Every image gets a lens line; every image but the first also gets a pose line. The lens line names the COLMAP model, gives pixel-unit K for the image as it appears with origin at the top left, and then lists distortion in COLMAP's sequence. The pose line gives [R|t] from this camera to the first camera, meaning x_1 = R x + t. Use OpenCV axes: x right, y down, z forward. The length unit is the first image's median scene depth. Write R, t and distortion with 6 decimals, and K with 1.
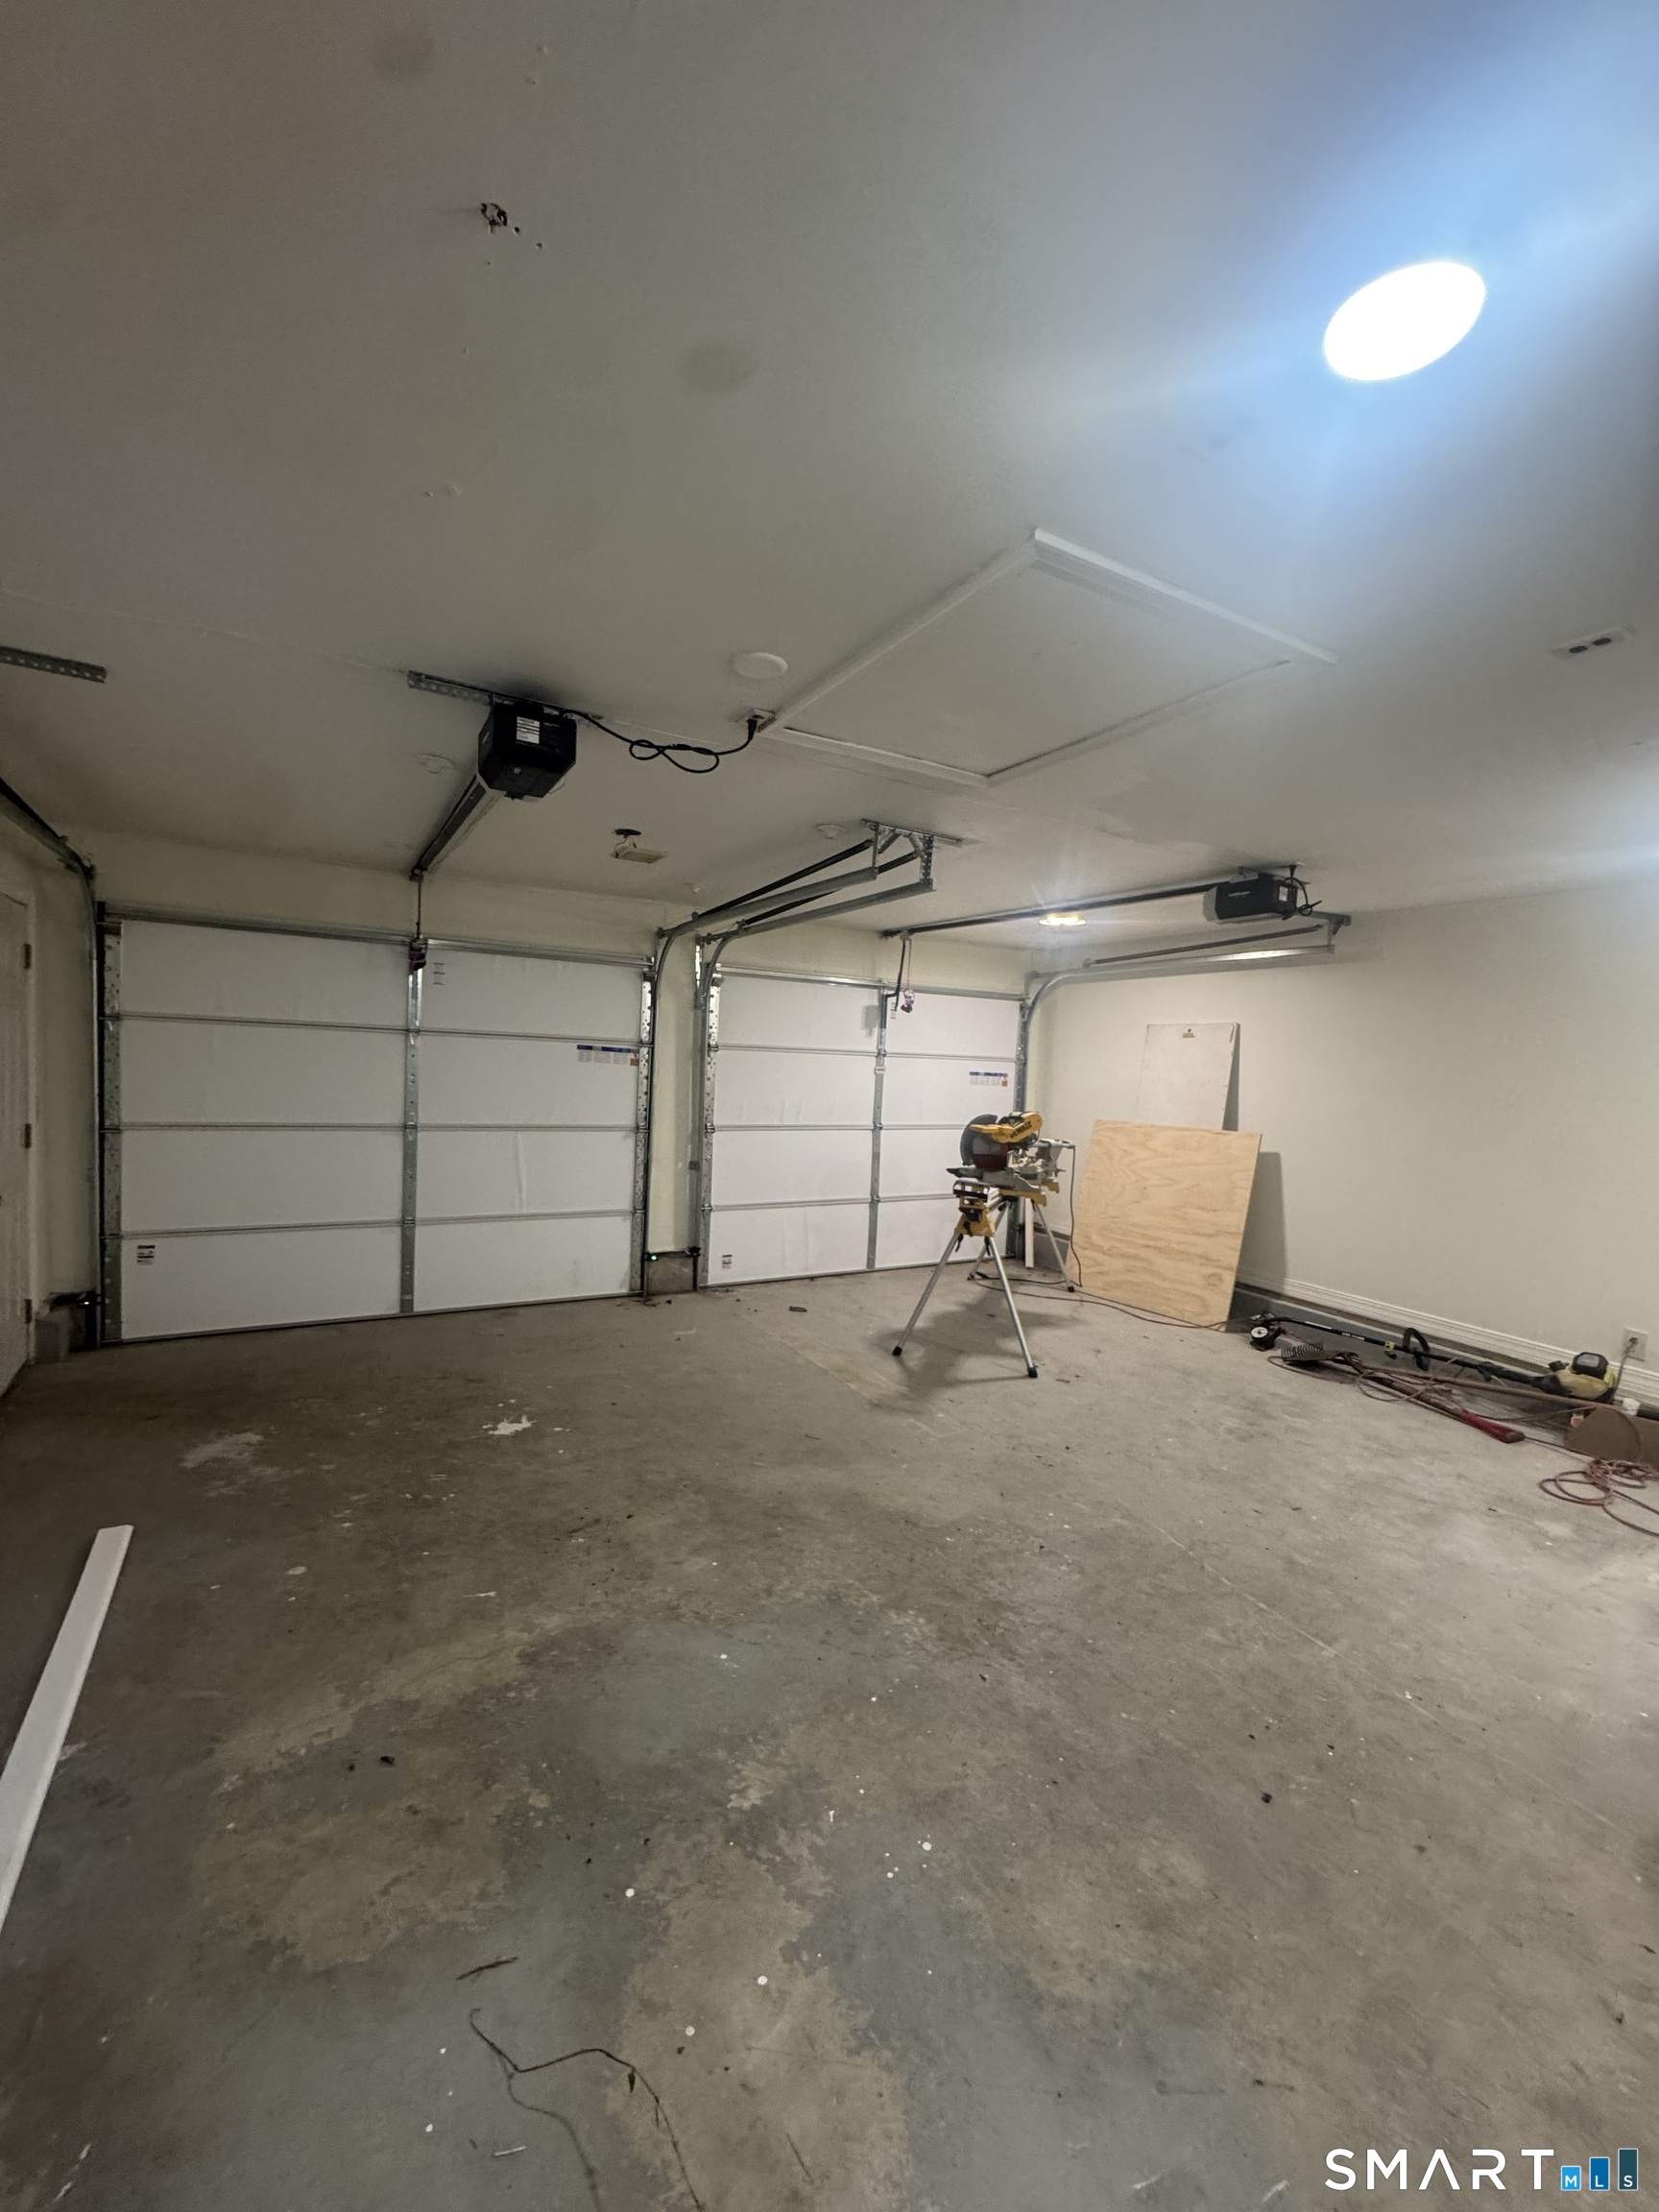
lens RADIAL K [[885.8, 0, 825.1], [0, 885.8, 1112.7], [0, 0, 1]] dist [-0.002384, 0.000137]
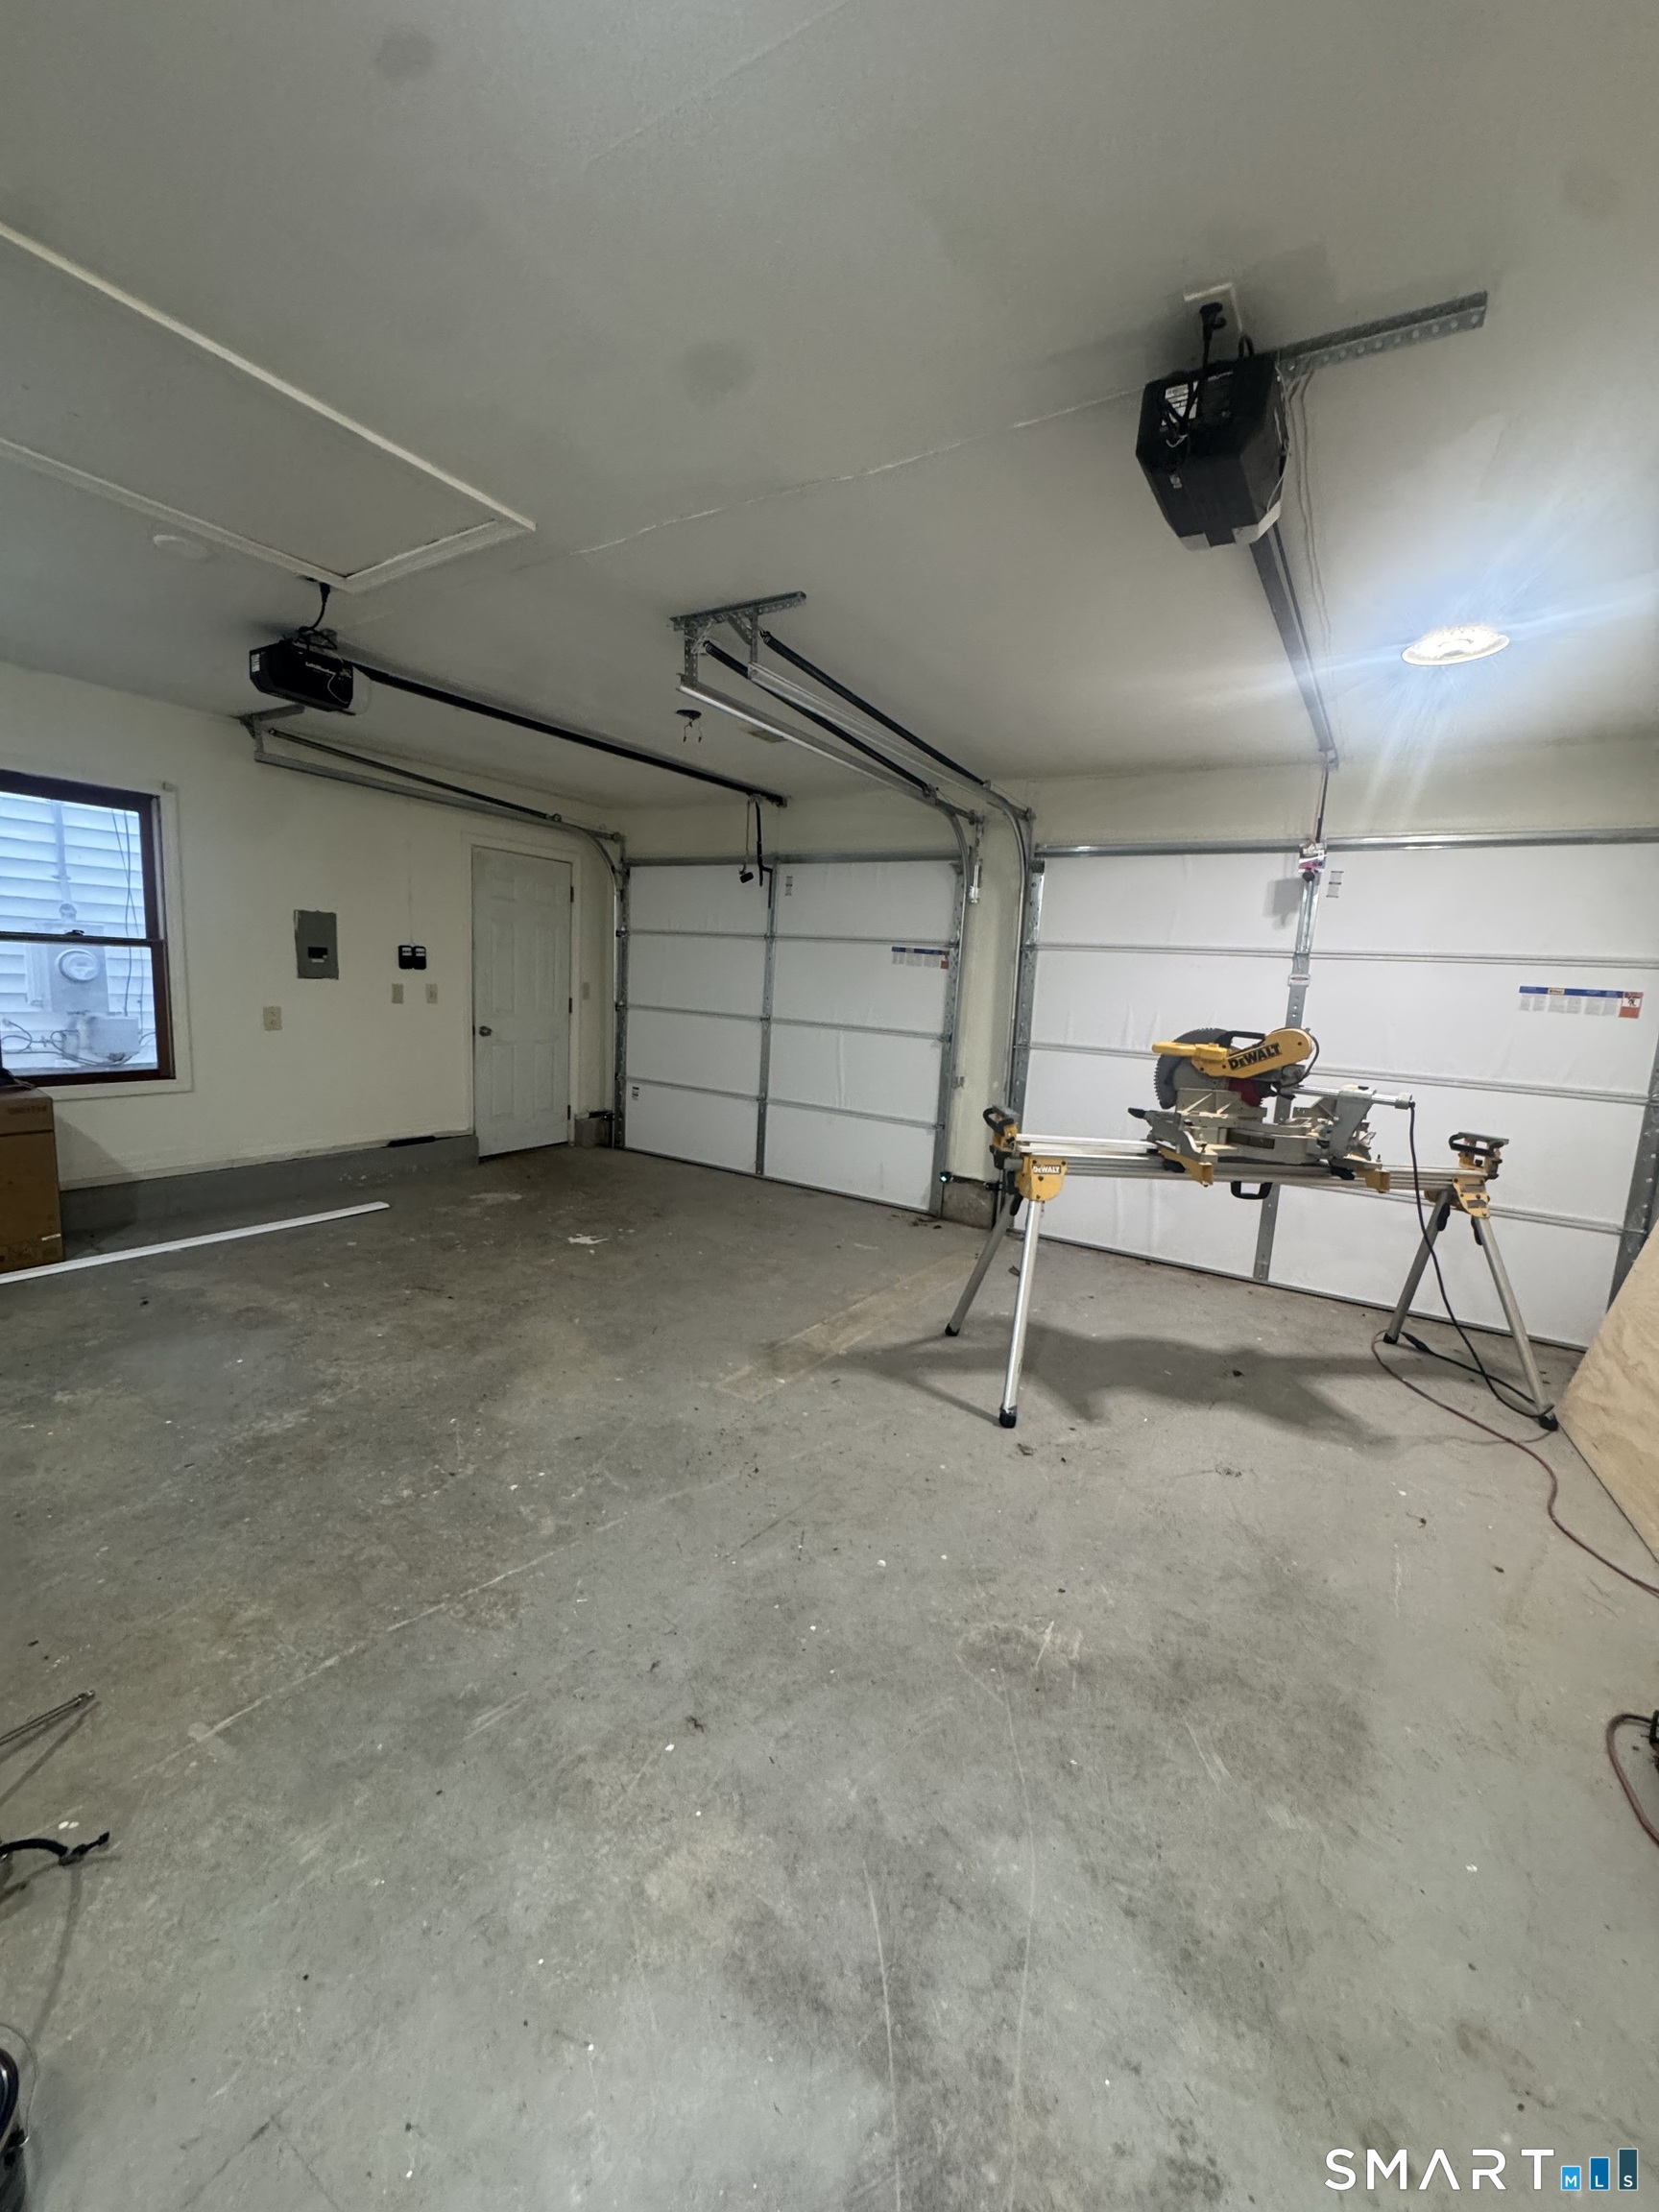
lens RADIAL K [[885.8, 0, 833.7], [0, 885.8, 1102.3], [0, 0, 1]] dist [-0.002384, 0.000137]
pose [[0.460208, 0.104639, -0.881623, 0.736738], [-0.092055, 0.993302, 0.069841, 0.041150], [0.883026, 0.049017, 0.466758, 0.617090]]
